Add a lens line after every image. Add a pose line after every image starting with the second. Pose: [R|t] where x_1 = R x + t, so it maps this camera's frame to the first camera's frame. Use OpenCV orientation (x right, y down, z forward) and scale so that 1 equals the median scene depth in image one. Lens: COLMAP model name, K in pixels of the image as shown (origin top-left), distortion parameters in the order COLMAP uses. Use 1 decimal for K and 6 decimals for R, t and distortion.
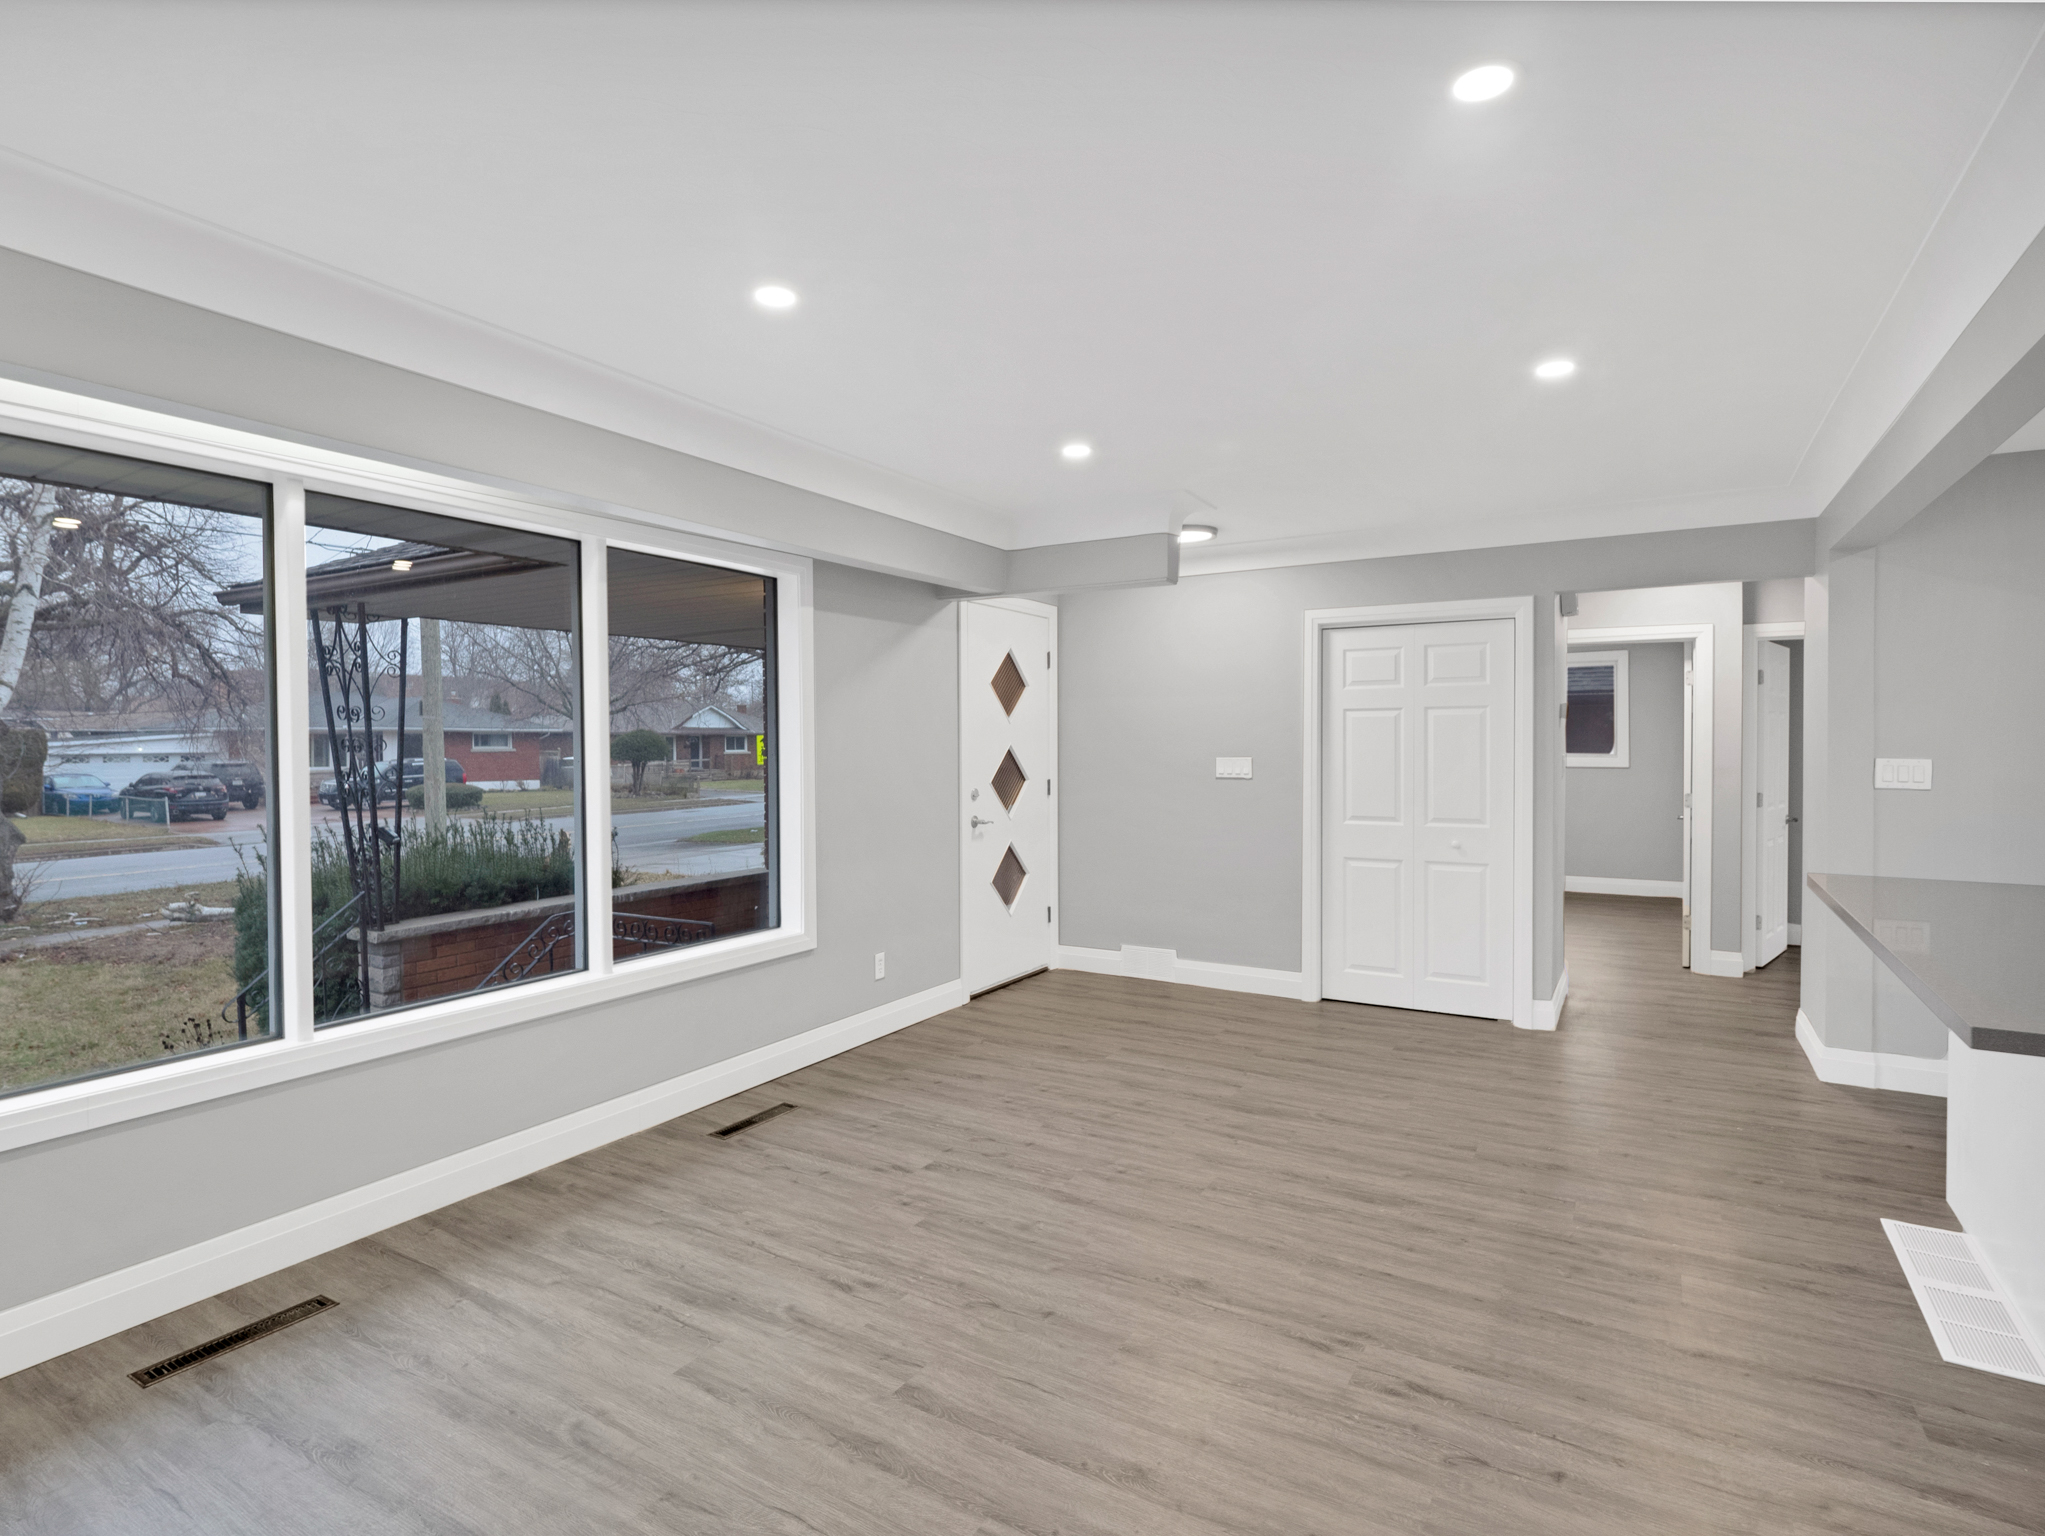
lens RADIAL K [[1056.6, 0, 1022.5], [0, 1056.6, 768.0], [0, 0, 1]] dist [0.002841, -0.001168]
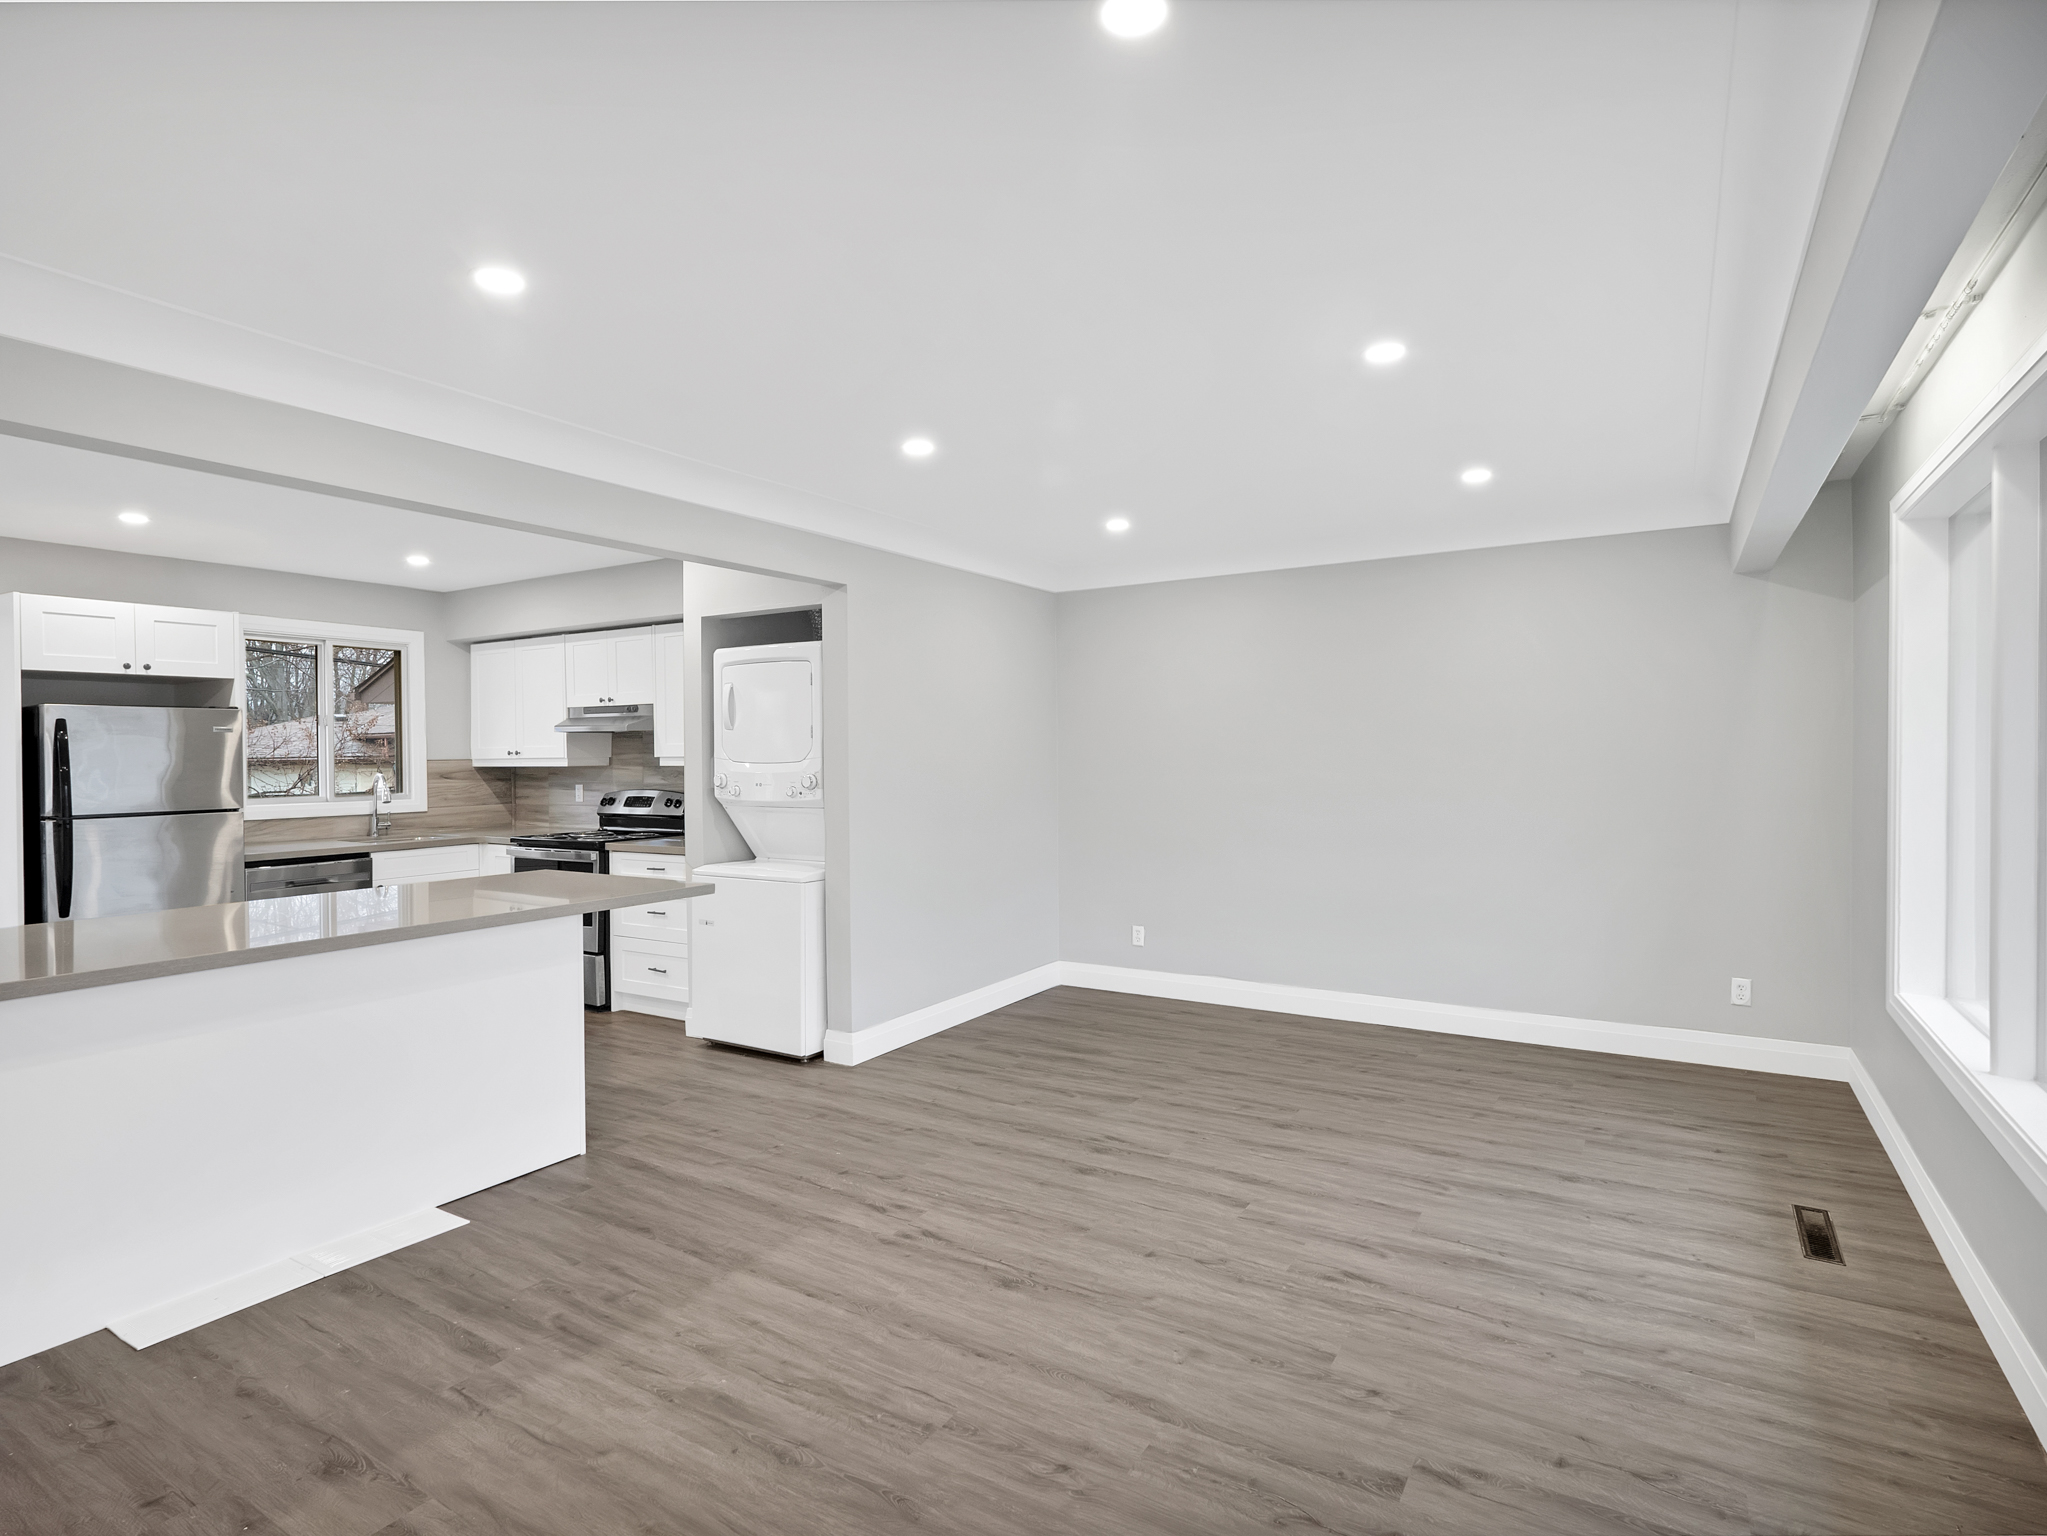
lens RADIAL K [[1057.4, 0, 1002.9], [0, 1057.4, 773.3], [0, 0, 1]] dist [0.005922, -0.000601]
pose [[-0.999335, 0.012715, 0.034163, 0.098310], [0.014227, 0.998913, 0.044391, -0.036901], [-0.033562, 0.044848, -0.998430, 1.521935]]
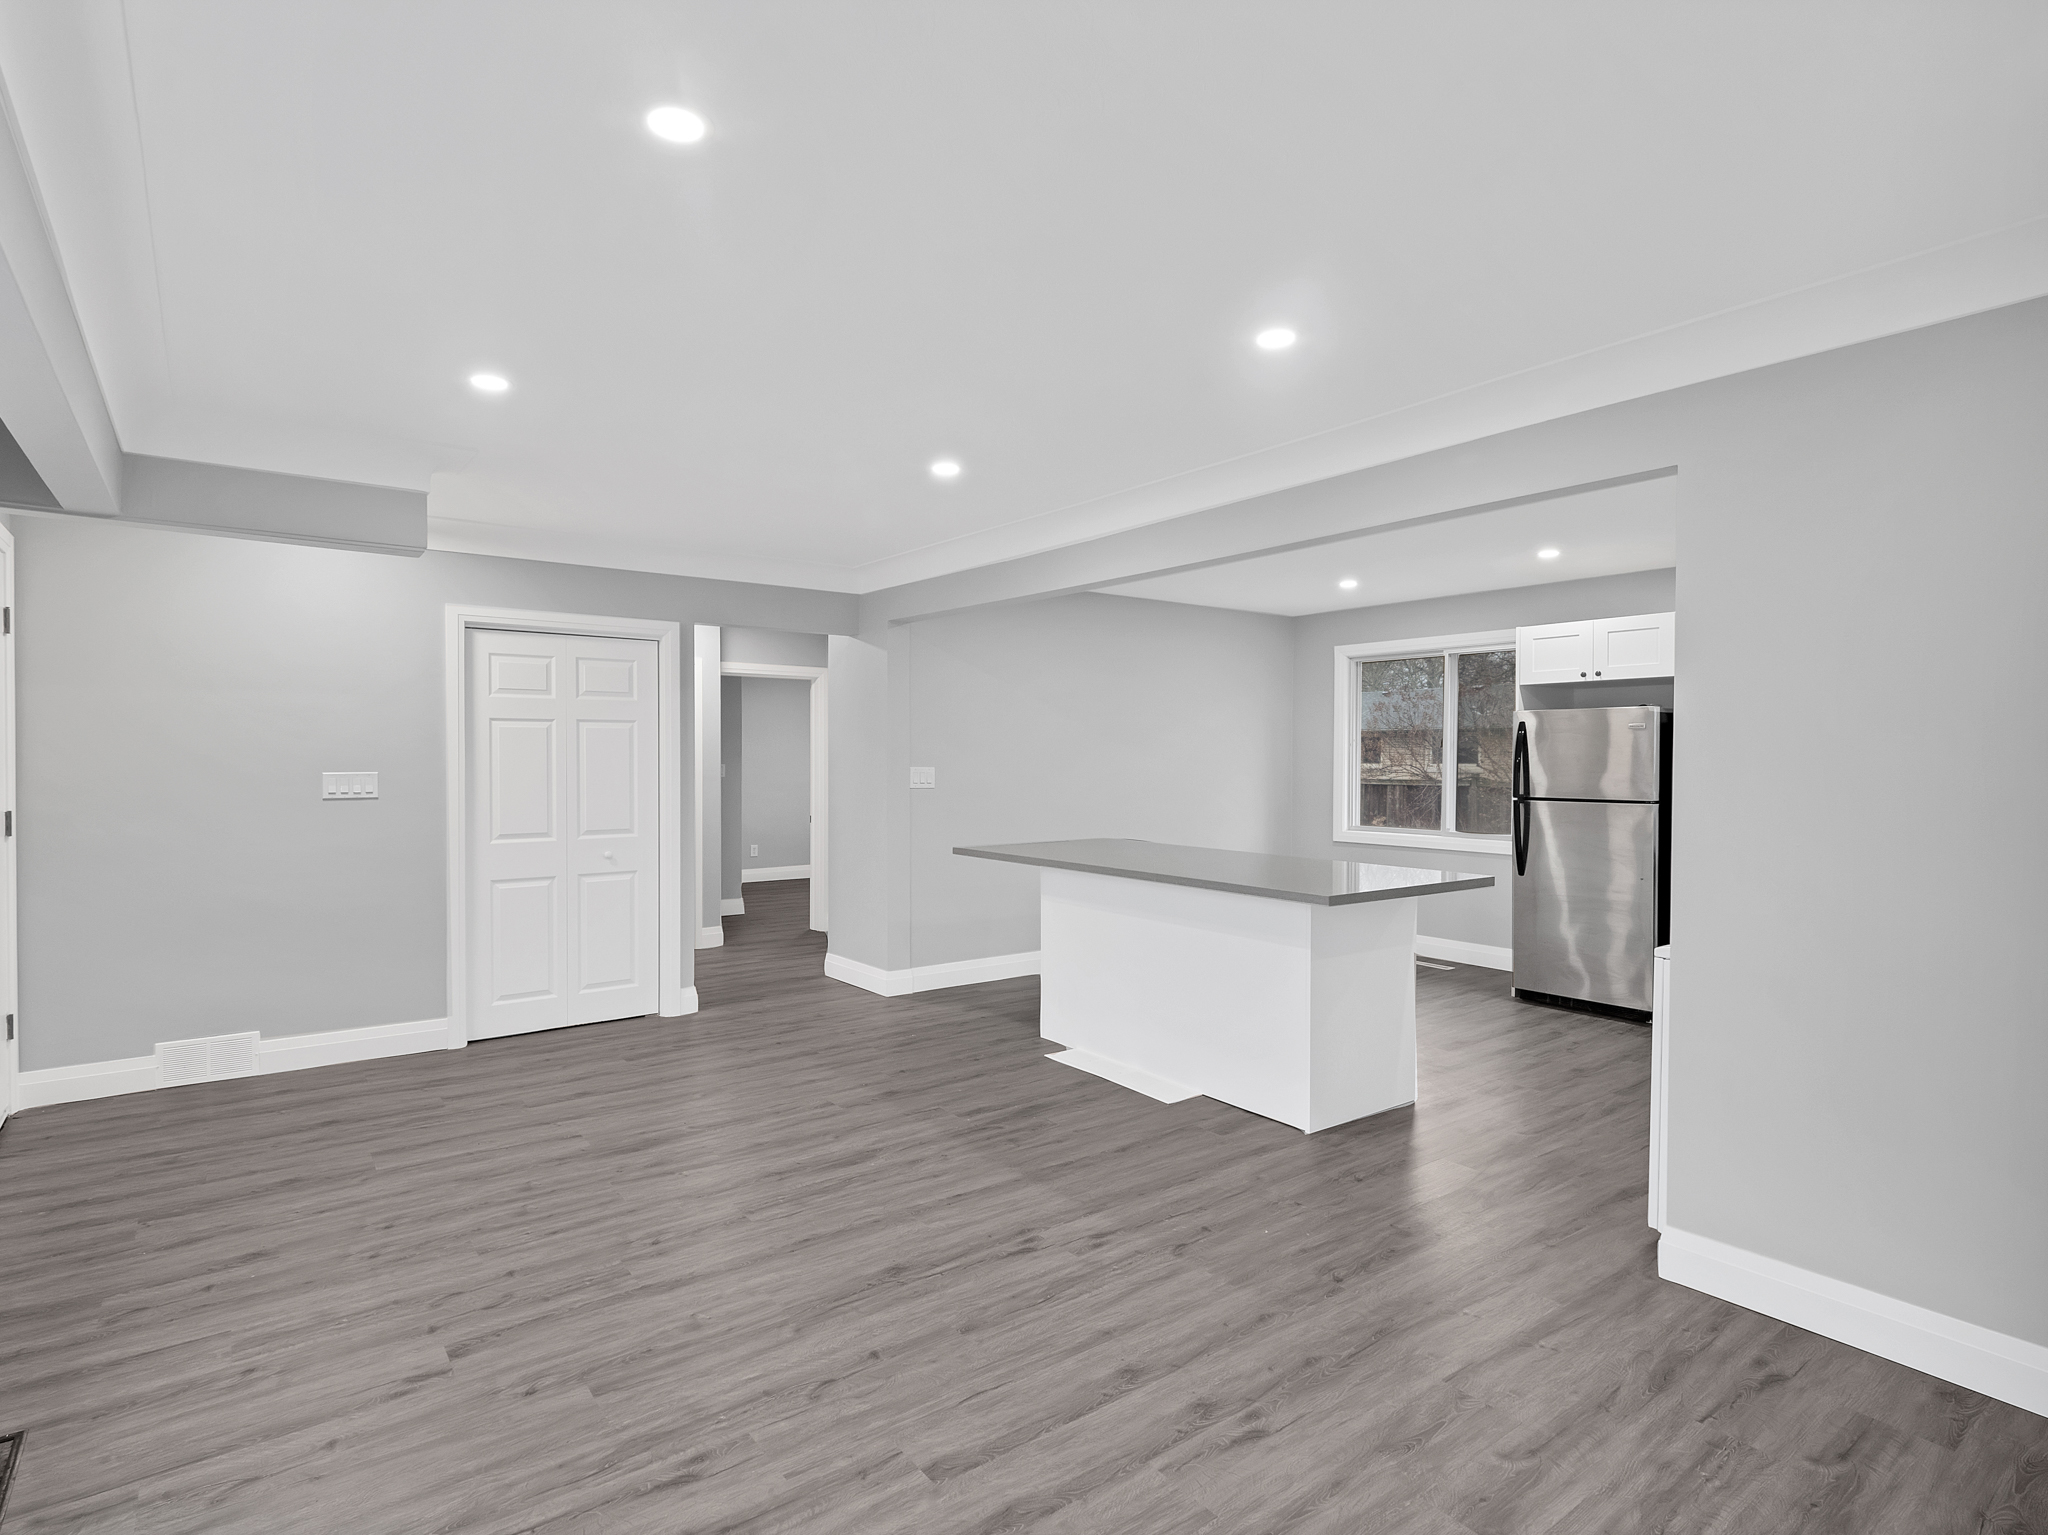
lens RADIAL K [[1057.9, 0, 1003.4], [0, 1057.9, 772.8], [0, 0, 1]] dist [0.005922, -0.000601]
pose [[0.389578, -0.013026, 0.920902, -0.576758], [0.020757, 0.999770, 0.005361, -0.006870], [-0.920760, 0.017027, 0.389758, 0.368661]]
